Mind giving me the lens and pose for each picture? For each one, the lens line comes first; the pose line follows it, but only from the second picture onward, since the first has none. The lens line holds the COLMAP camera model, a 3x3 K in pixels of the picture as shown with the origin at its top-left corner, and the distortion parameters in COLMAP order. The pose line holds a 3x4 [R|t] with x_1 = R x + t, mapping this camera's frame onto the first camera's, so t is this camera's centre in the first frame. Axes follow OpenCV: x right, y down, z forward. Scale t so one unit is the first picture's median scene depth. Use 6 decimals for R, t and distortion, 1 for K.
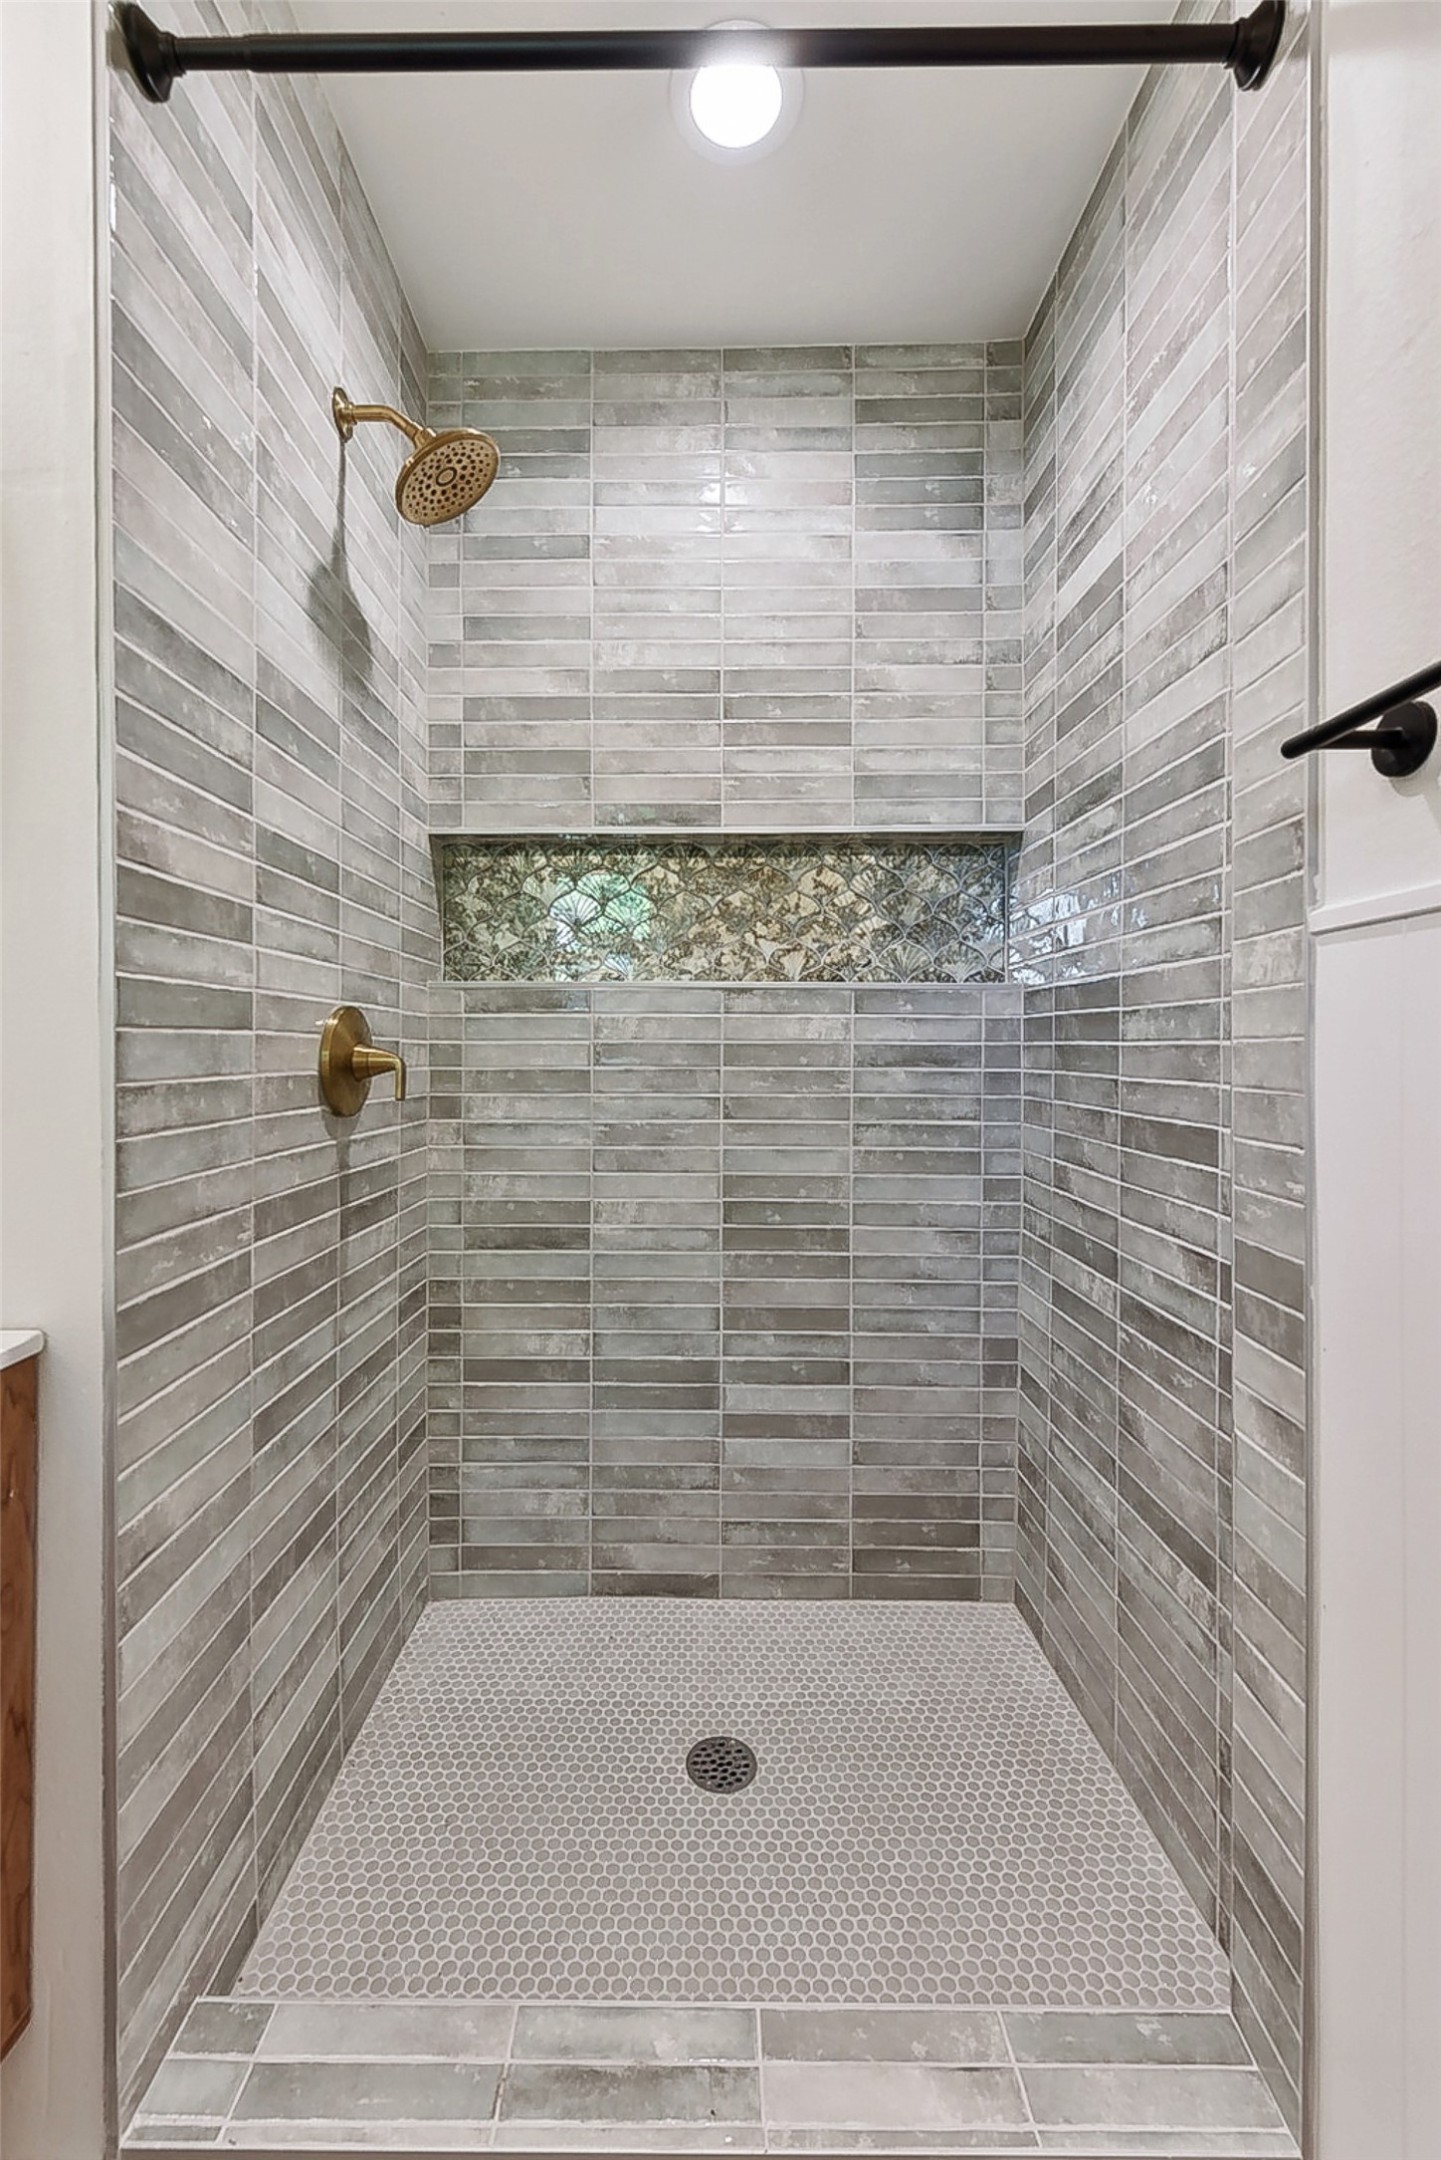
lens RADIAL K [[869.2, 0, 720.5], [0, 869.2, 1063.5], [0, 0, 1]] dist [-0.000241, 0.000053]
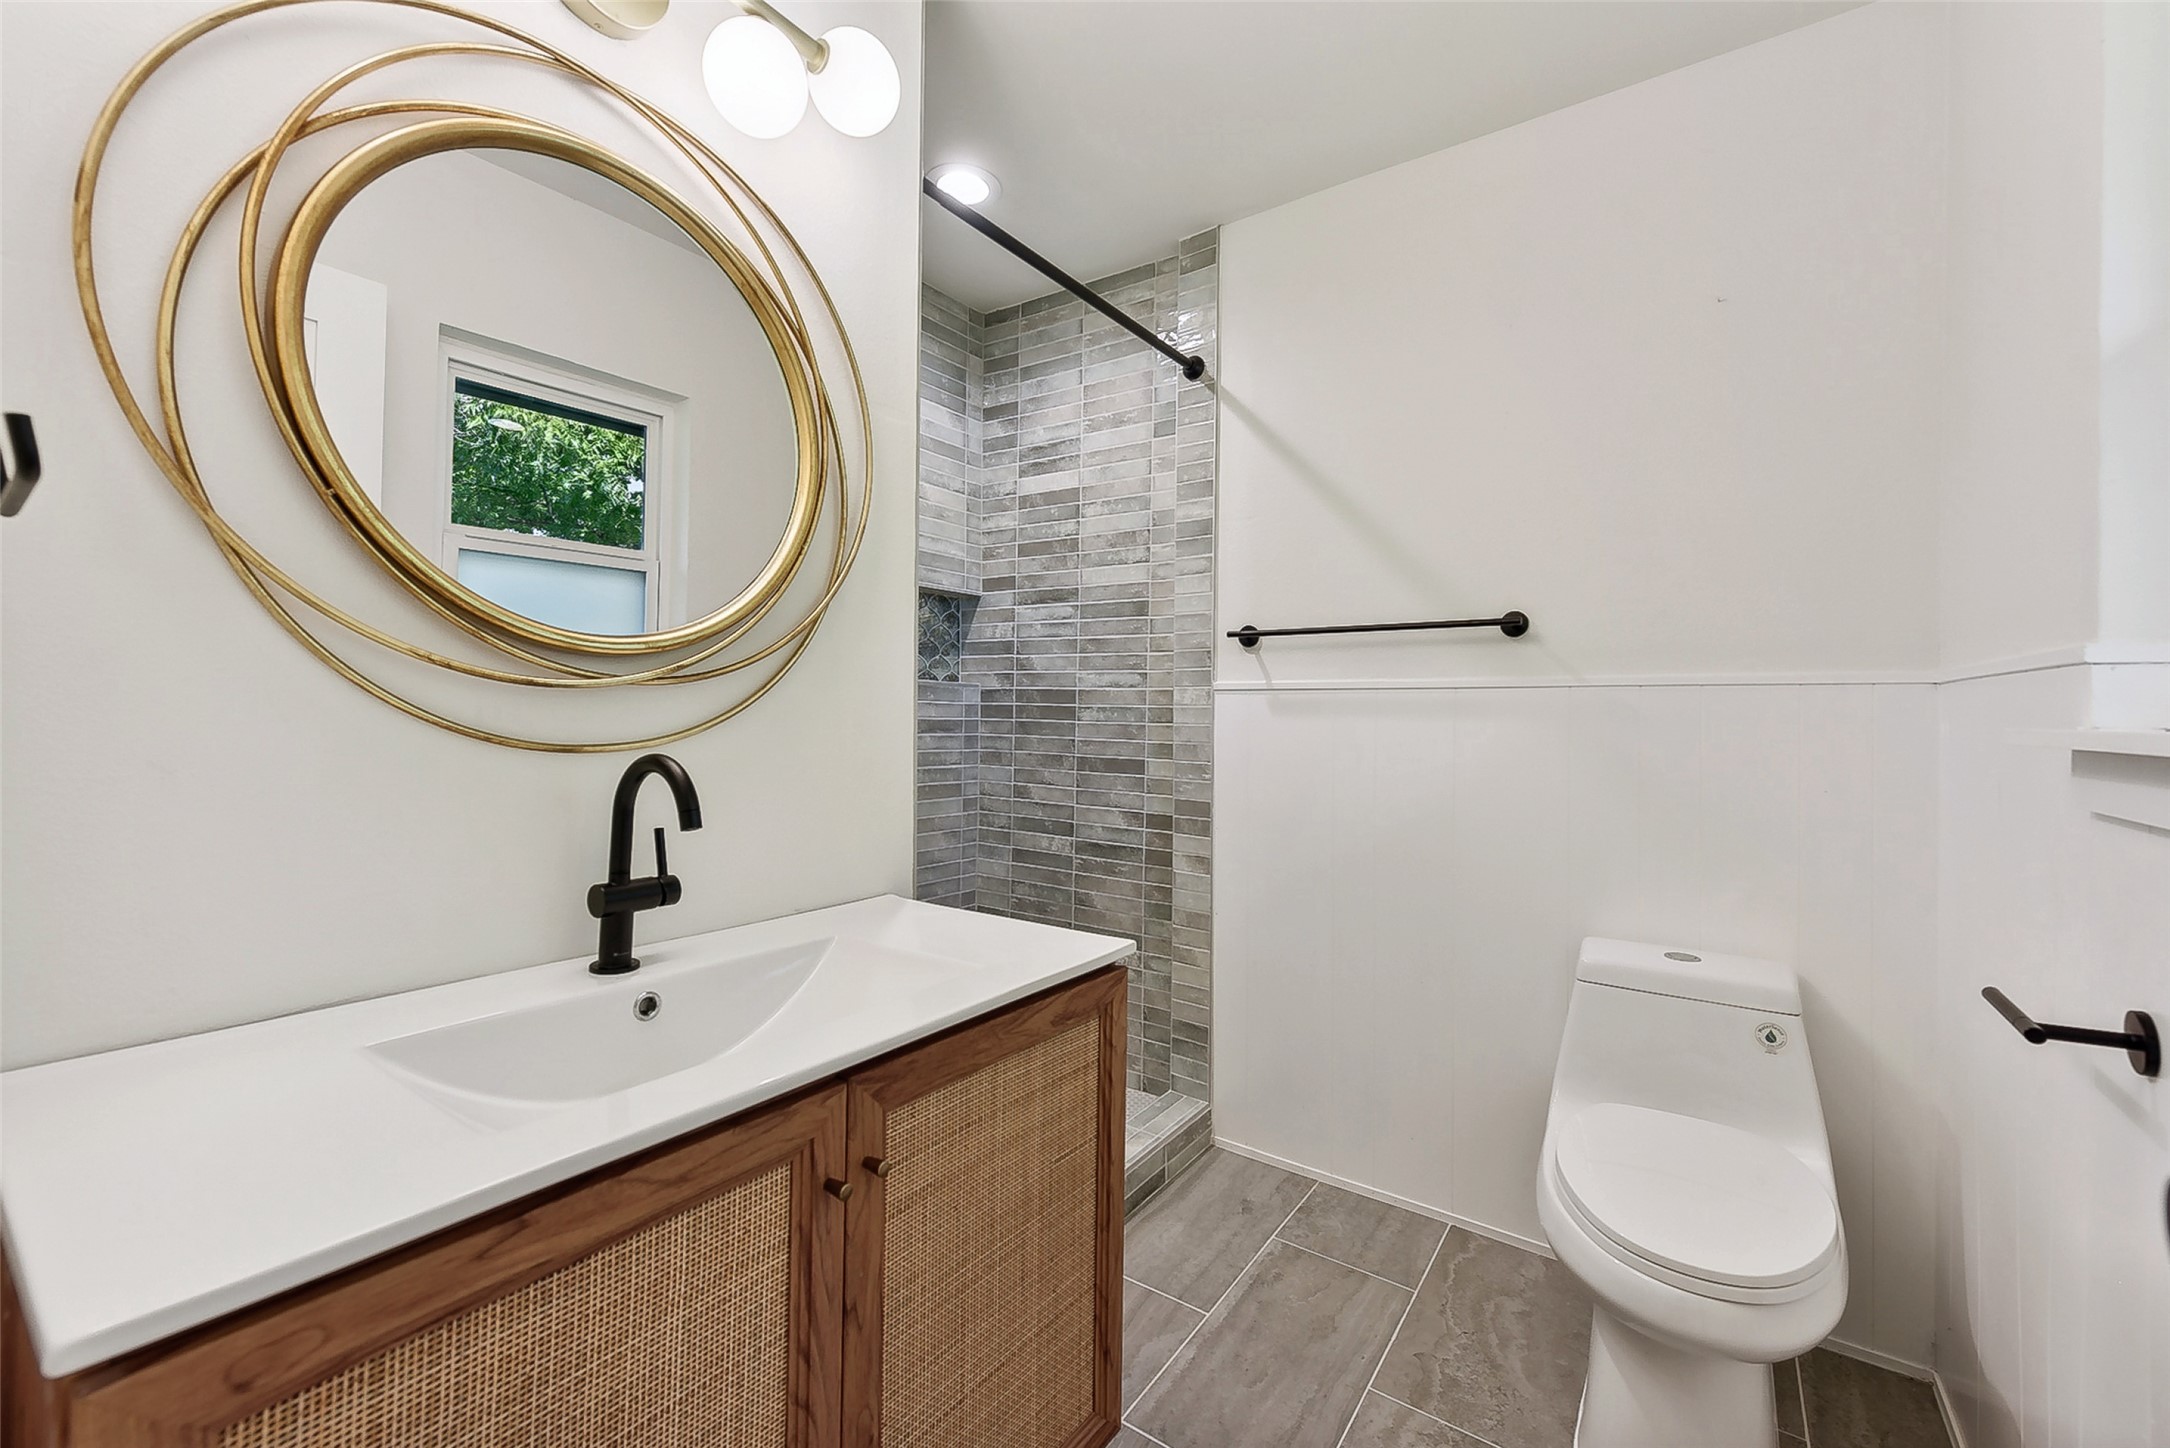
lens RADIAL K [[873.2, 0, 1084.1], [0, 873.2, 725.9], [0, 0, 1]] dist [-0.000241, 0.000053]
pose [[0.567513, -0.004041, 0.823354, -1.121484], [-0.001868, 0.999979, 0.006195, -0.023965], [-0.823362, -0.005053, 0.567494, -0.184094]]
